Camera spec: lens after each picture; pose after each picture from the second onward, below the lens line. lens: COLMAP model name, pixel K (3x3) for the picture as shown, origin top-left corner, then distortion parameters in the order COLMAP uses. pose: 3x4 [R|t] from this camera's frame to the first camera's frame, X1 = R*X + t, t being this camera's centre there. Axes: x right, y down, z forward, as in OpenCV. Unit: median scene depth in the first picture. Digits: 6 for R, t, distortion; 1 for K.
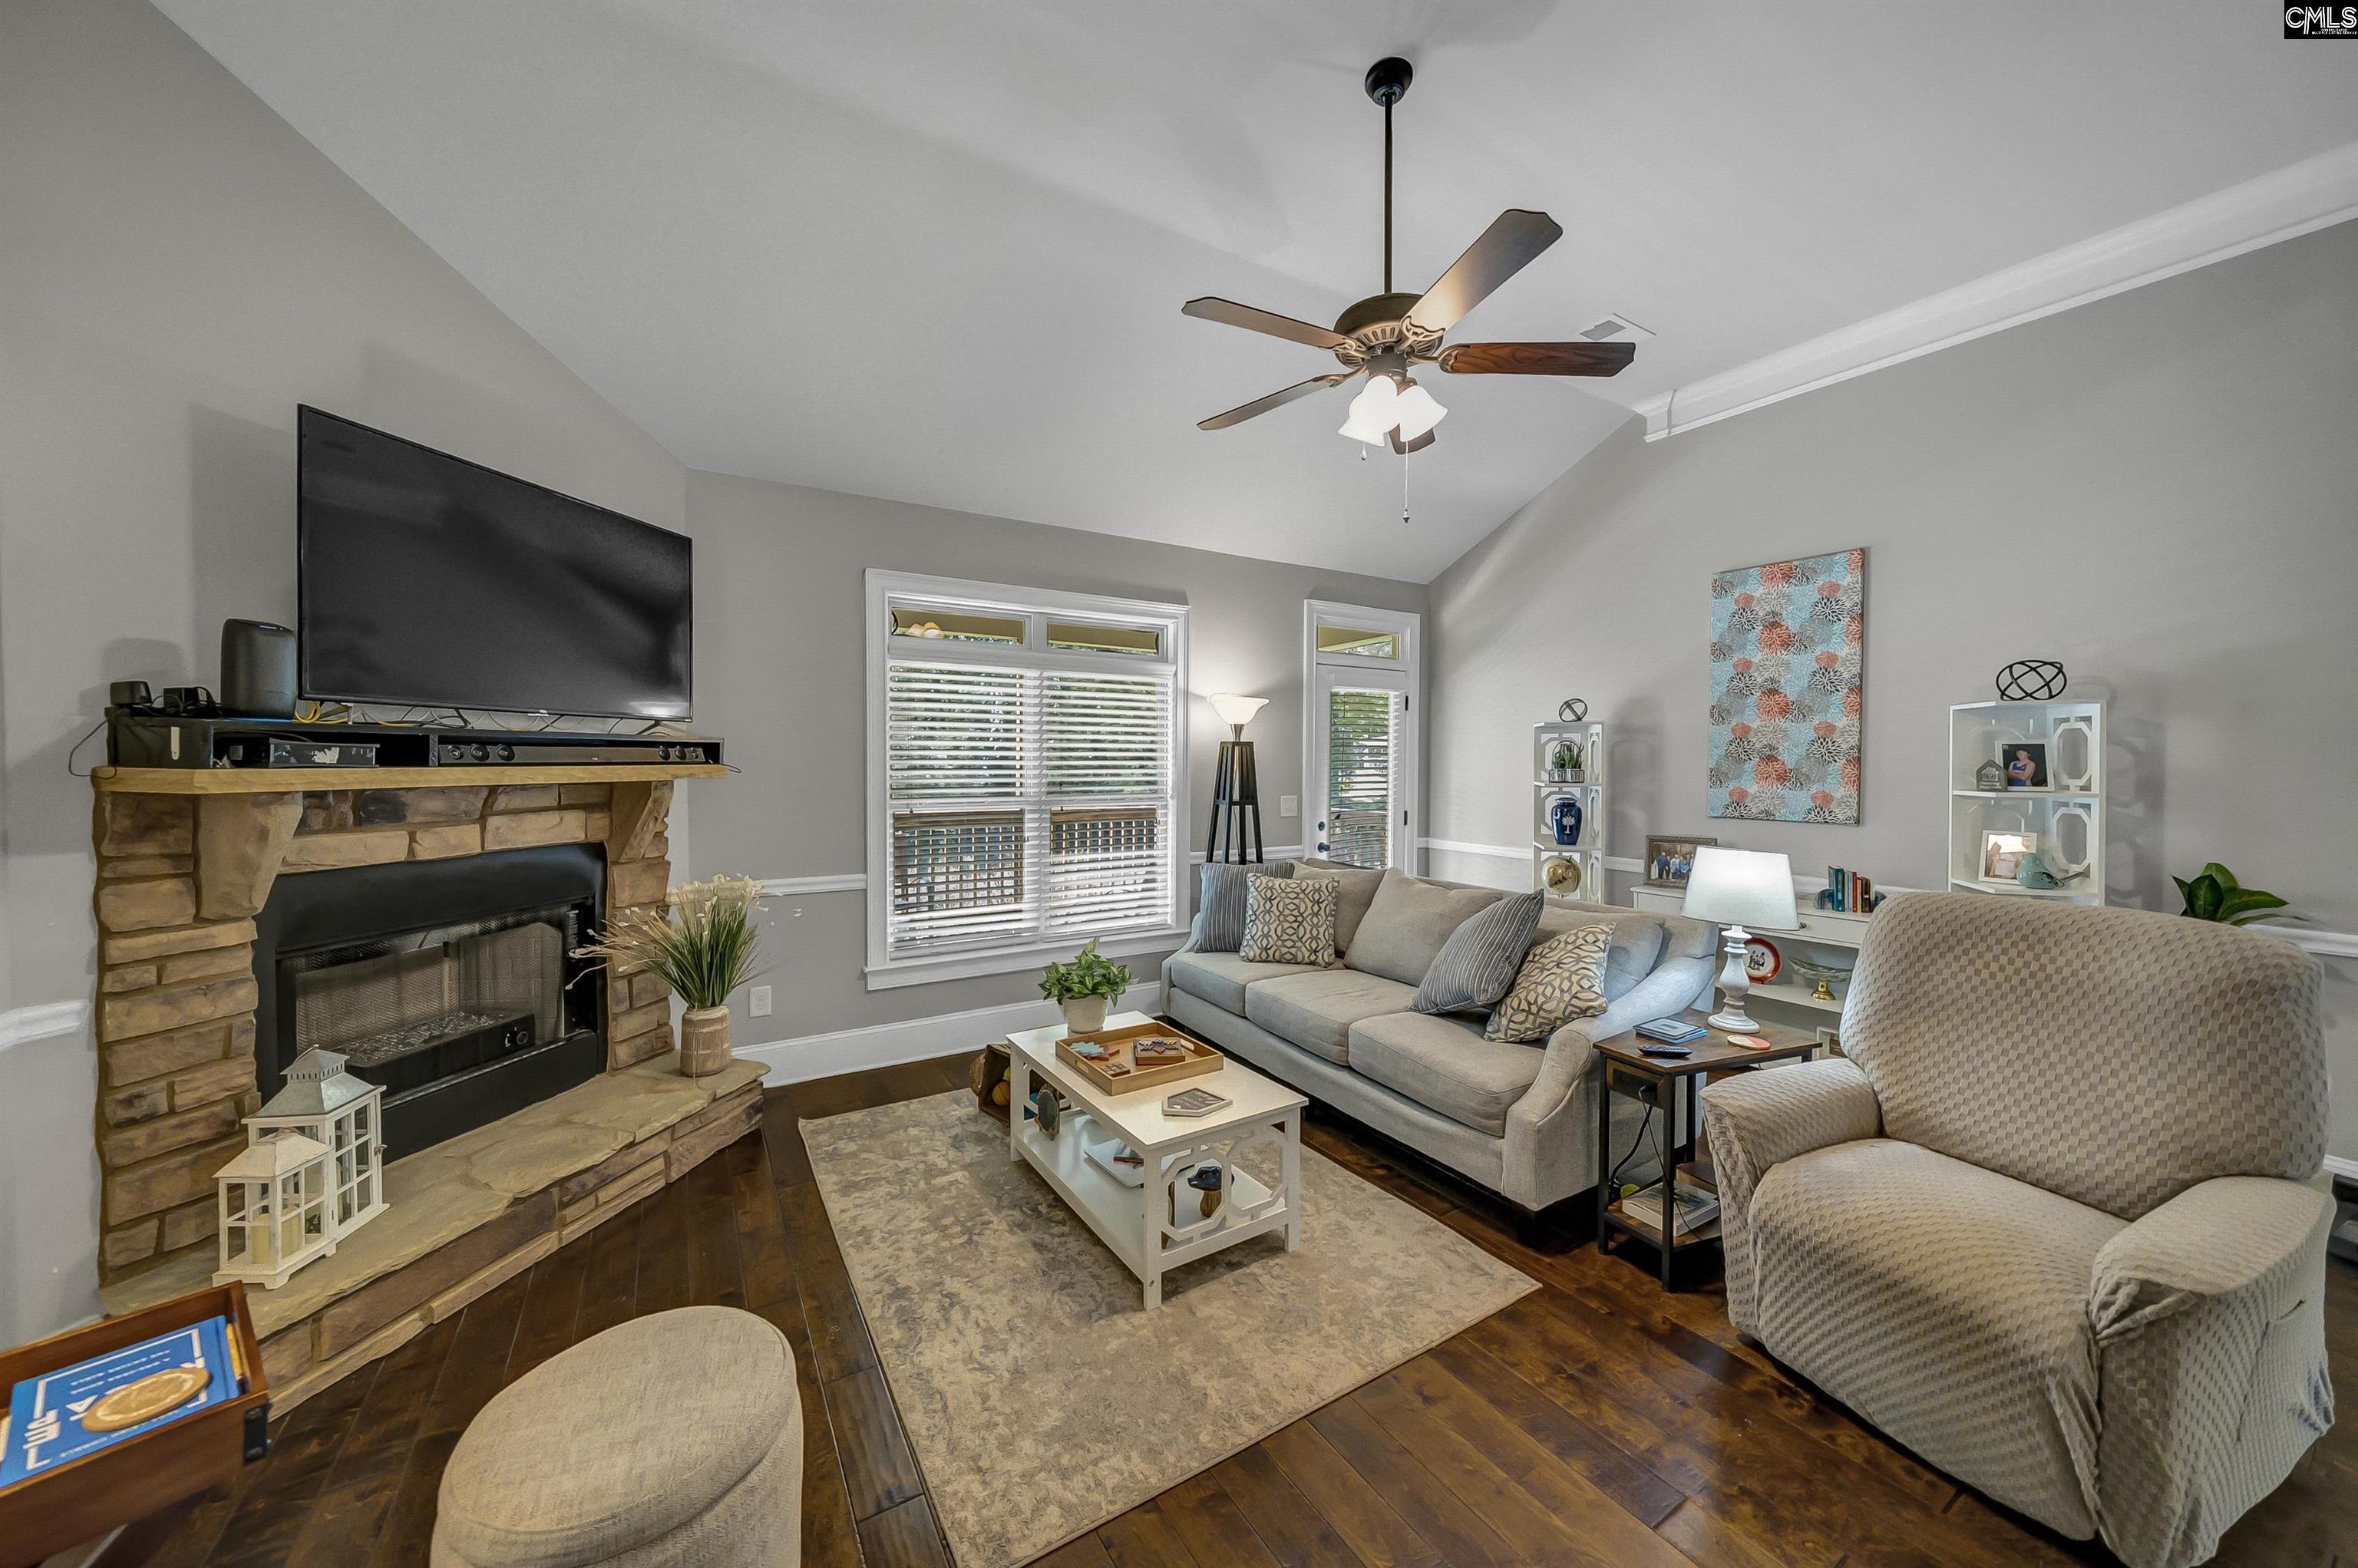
lens RADIAL K [[813.9, 0, 1186.8], [0, 813.9, 776.9], [0, 0, 1]] dist [-0.014015, 0.000637]
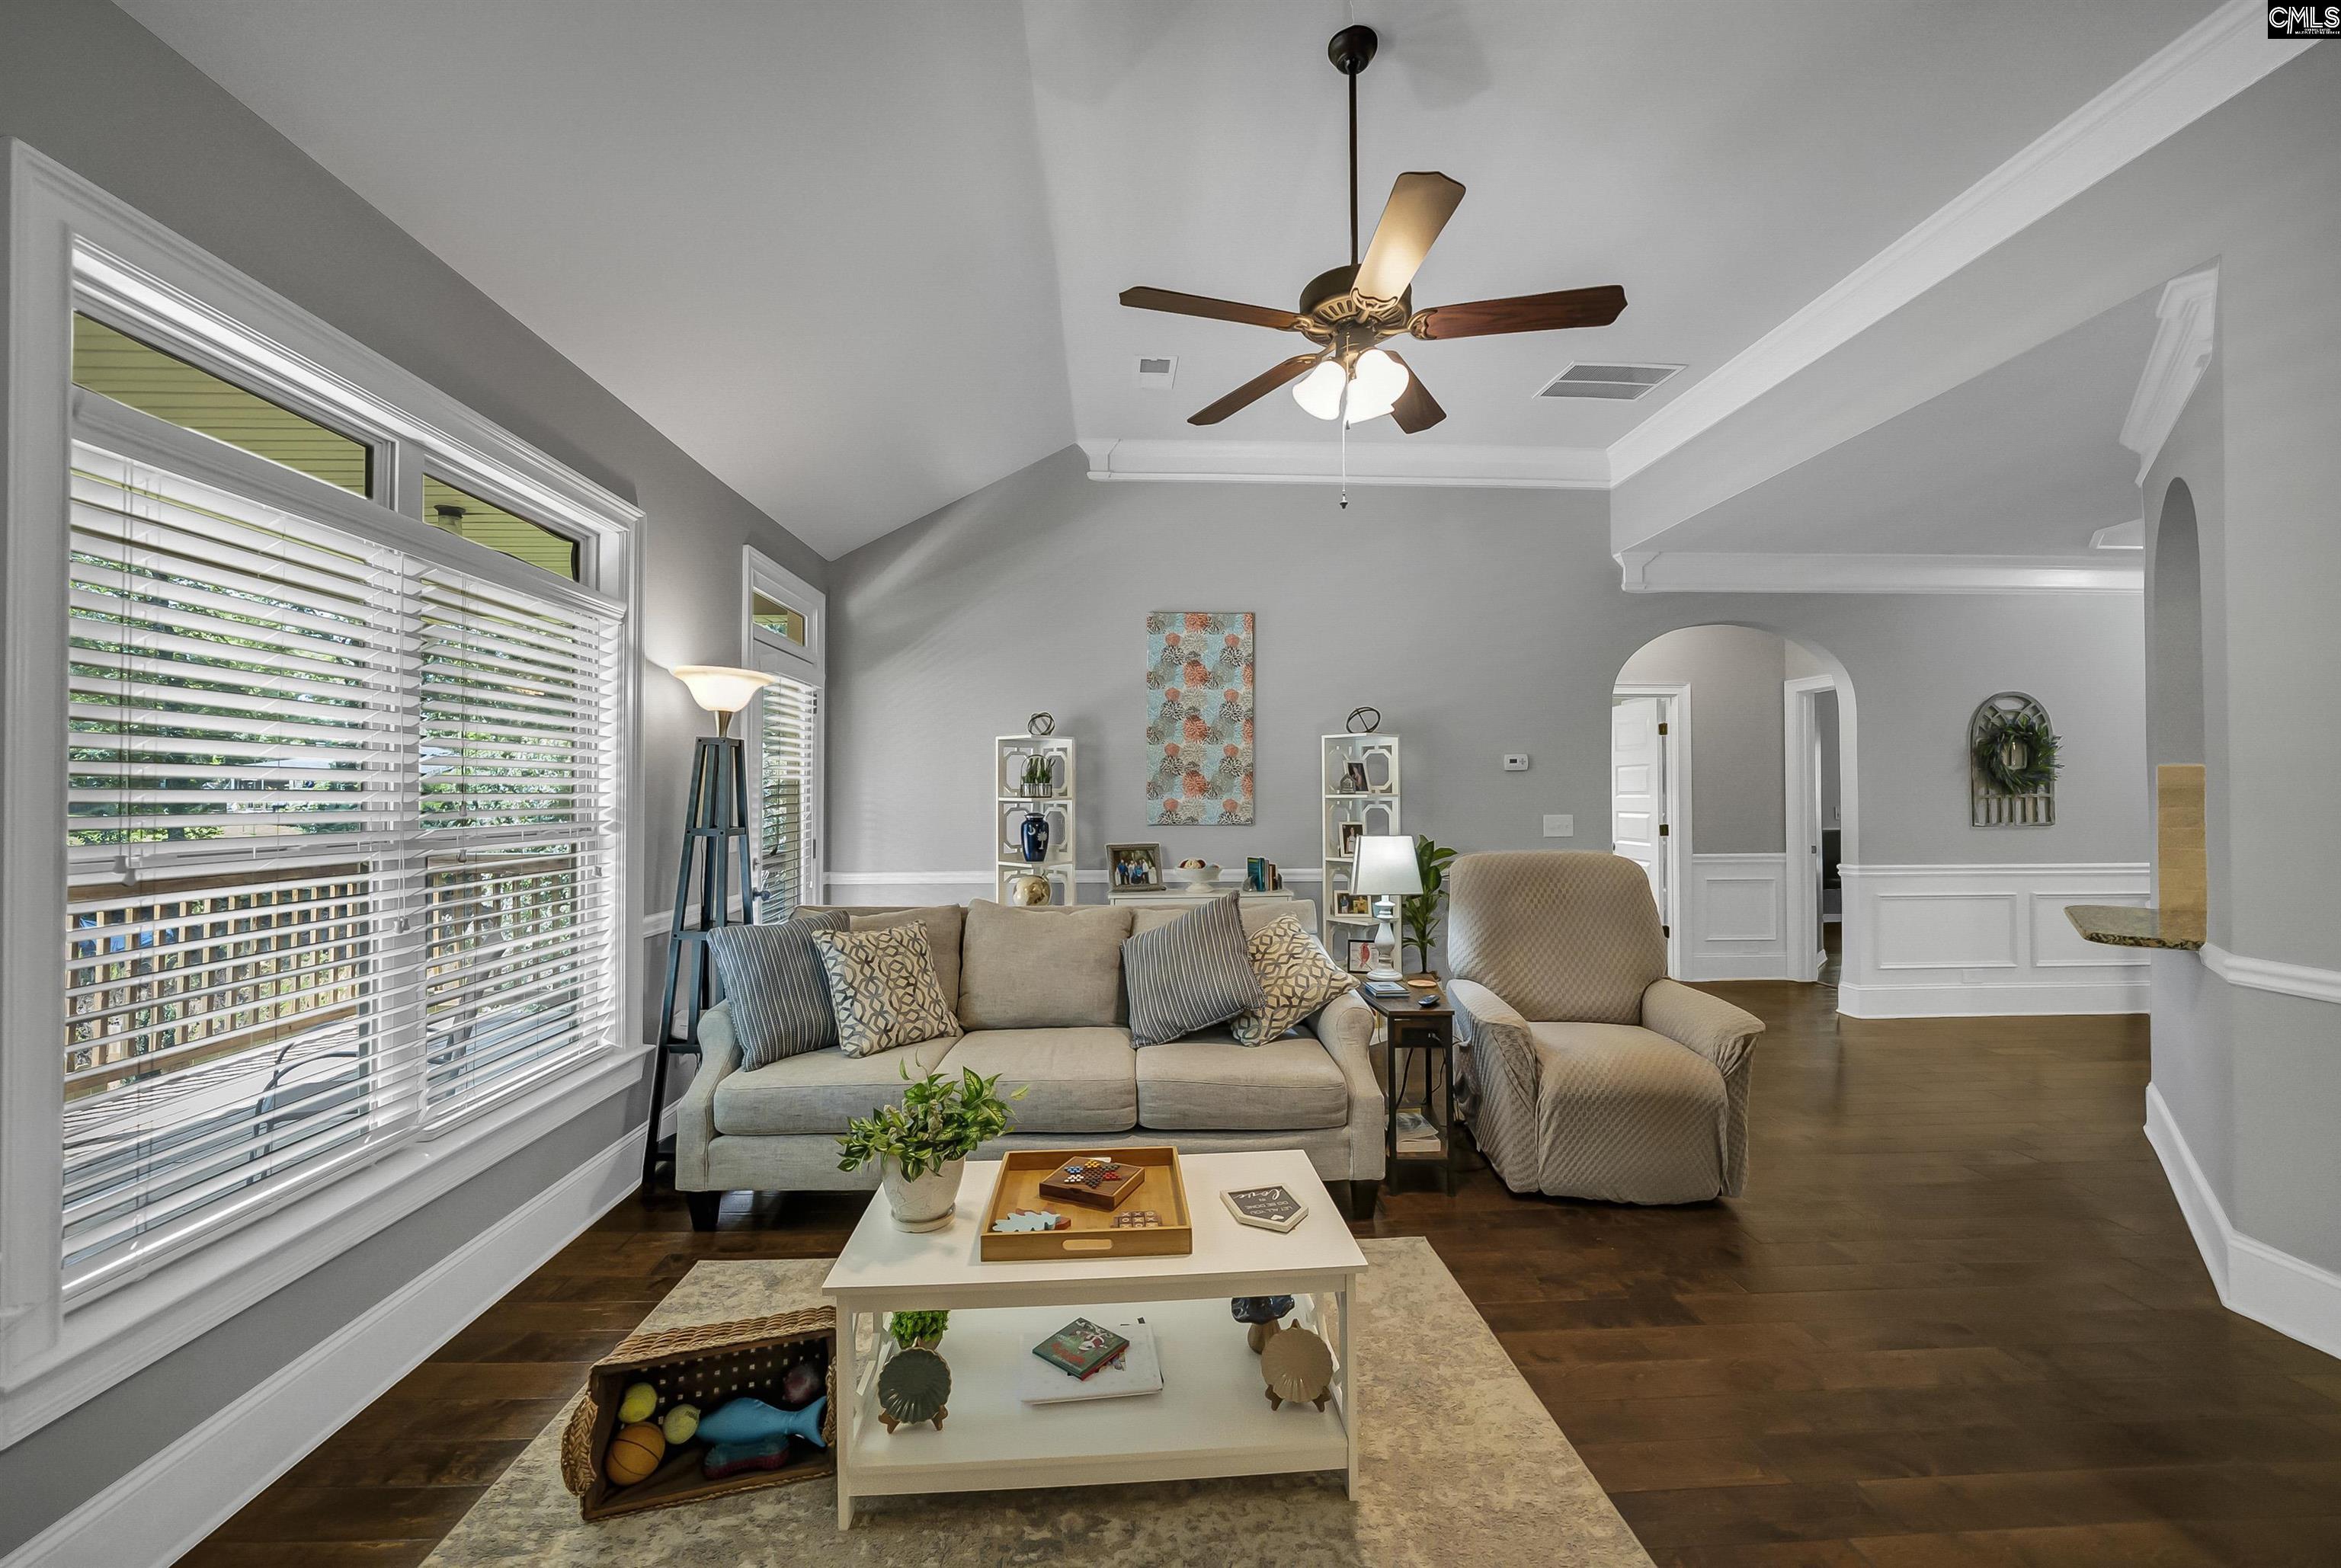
lens RADIAL K [[880.9, 0, 1164.2], [0, 880.9, 783.9], [0, 0, 1]] dist [-0.000667, 0.000237]
pose [[0.487349, 0.006679, 0.873182, -0.578340], [0.023085, 0.999523, -0.020530, 0.023988], [-0.872902, 0.030162, 0.486962, 0.527135]]
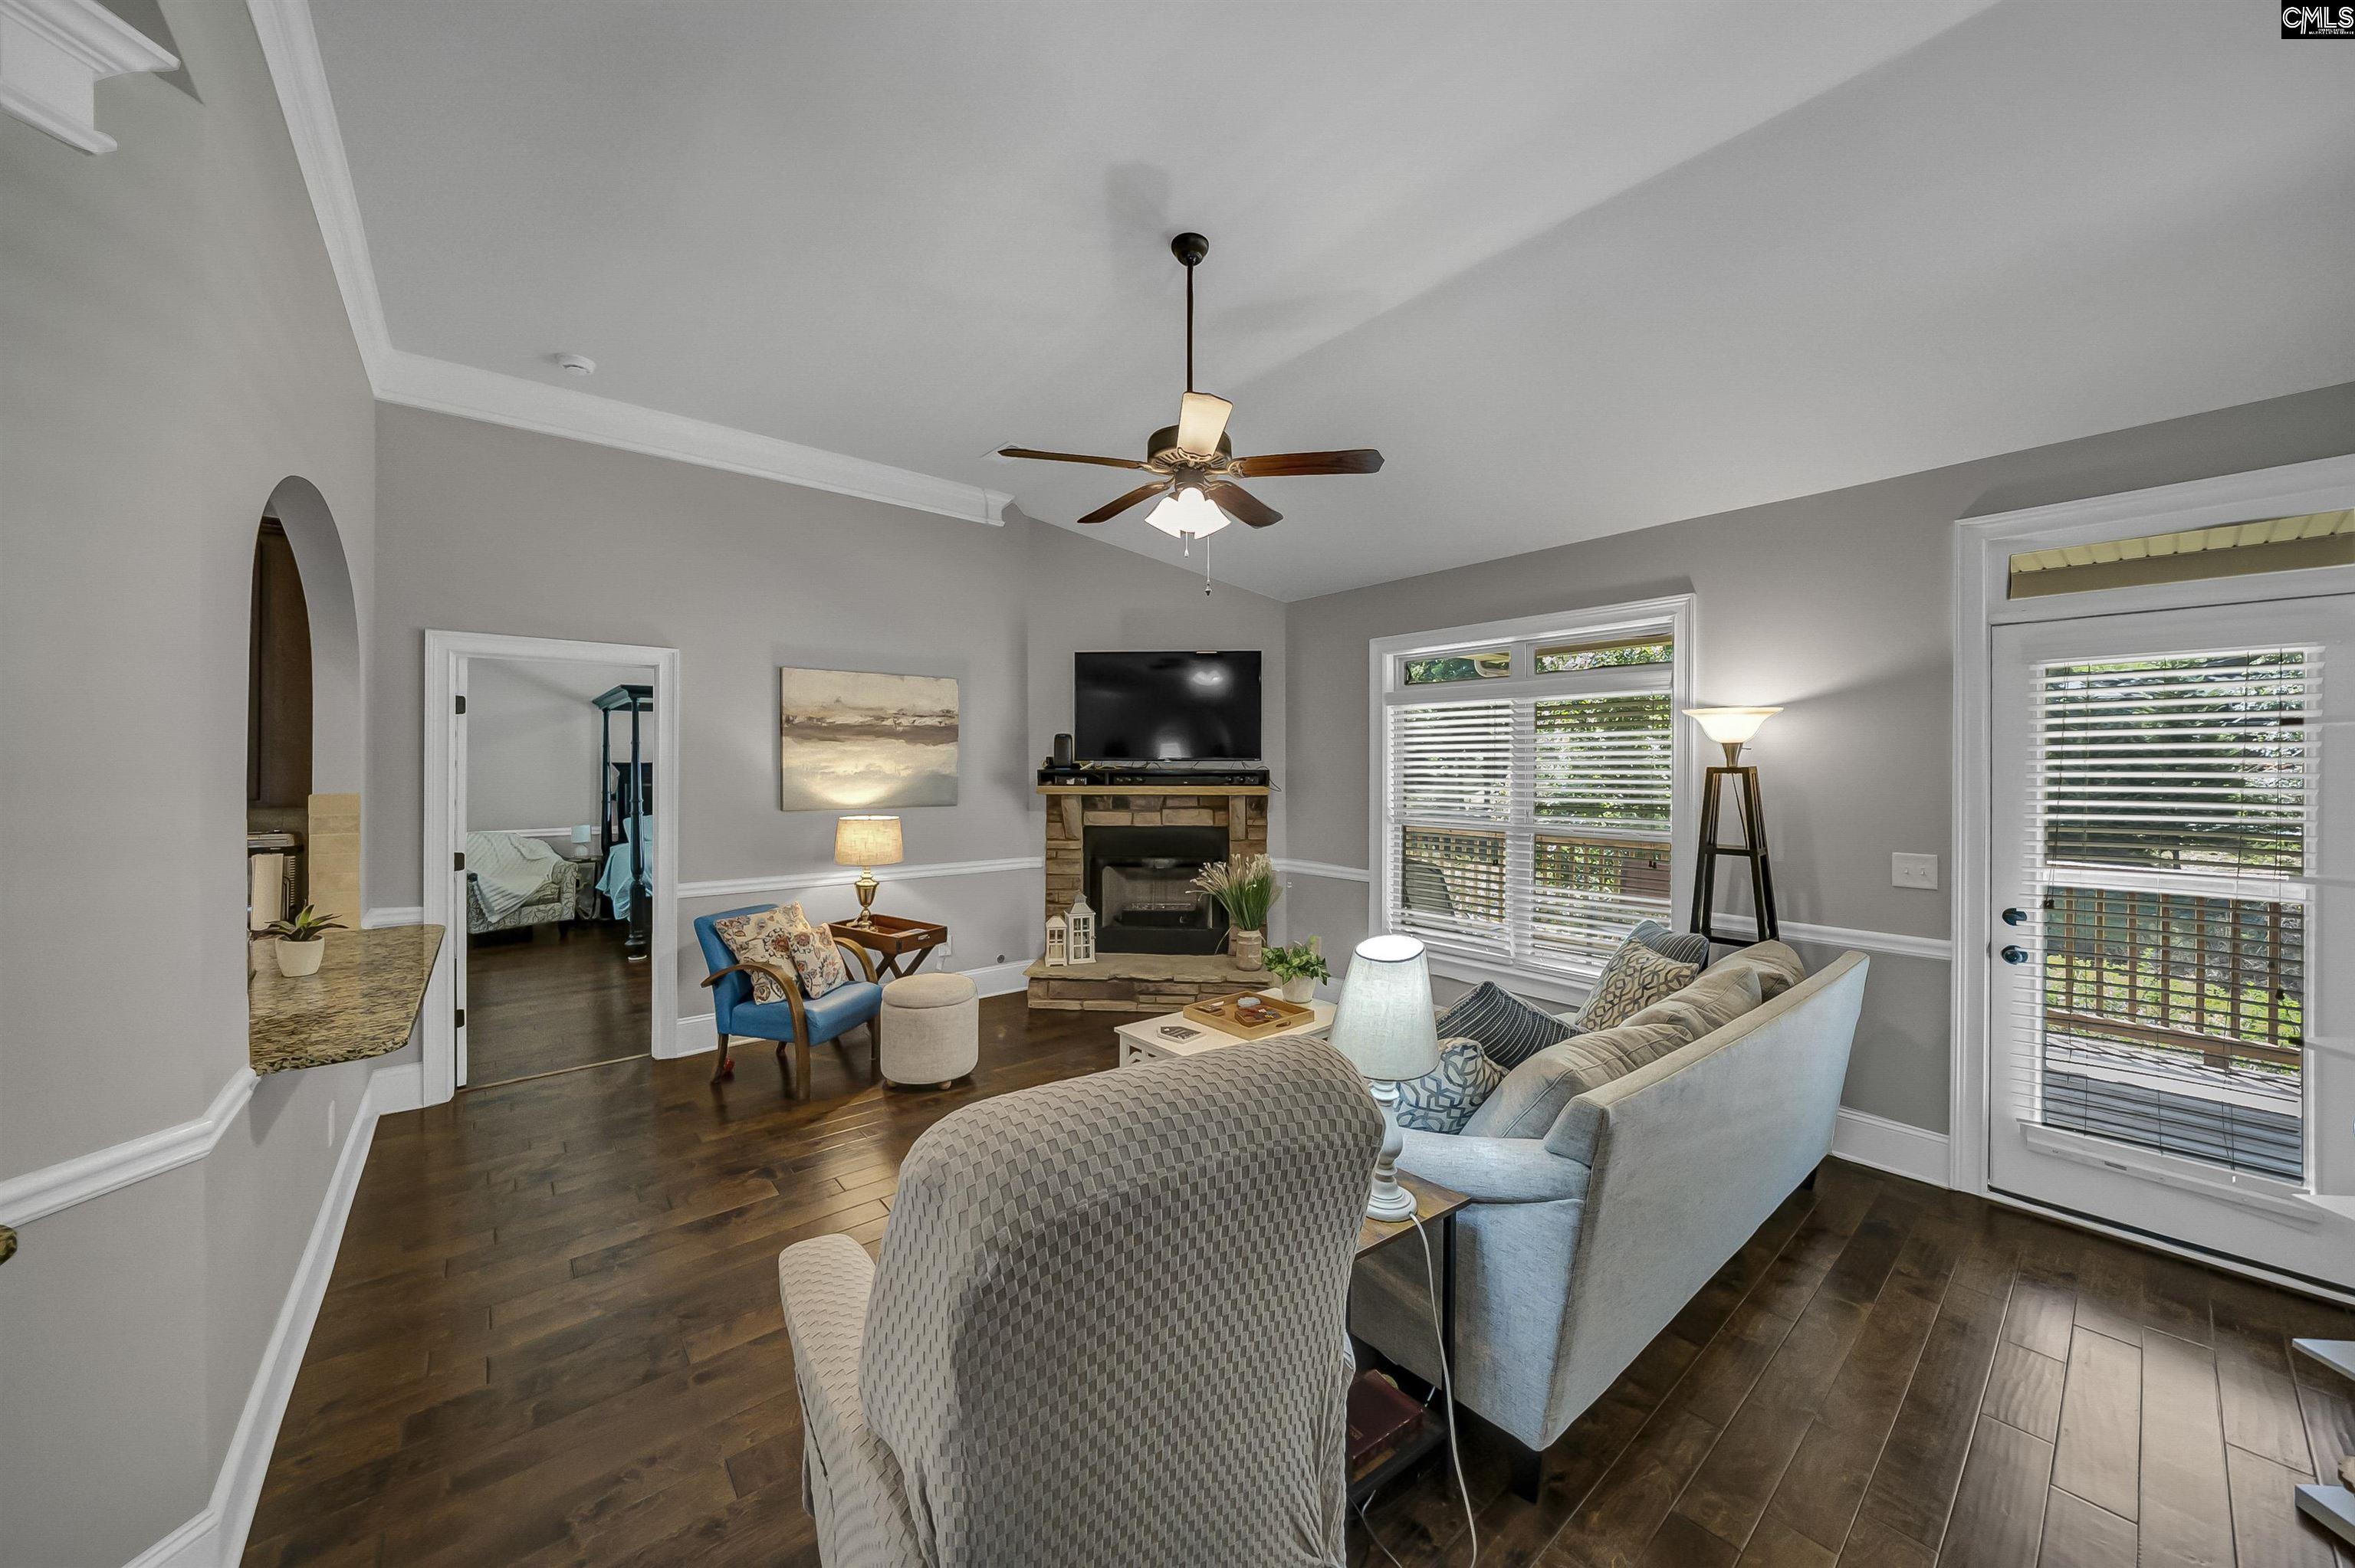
lens RADIAL K [[812.8, 0, 1169.1], [0, 812.8, 767.0], [0, 0, 1]] dist [-0.014015, 0.000637]
pose [[0.131876, -0.005990, -0.991248, 1.077789], [-0.024137, 0.999666, -0.009252, -0.036478], [0.990972, 0.025146, 0.131687, 0.612307]]
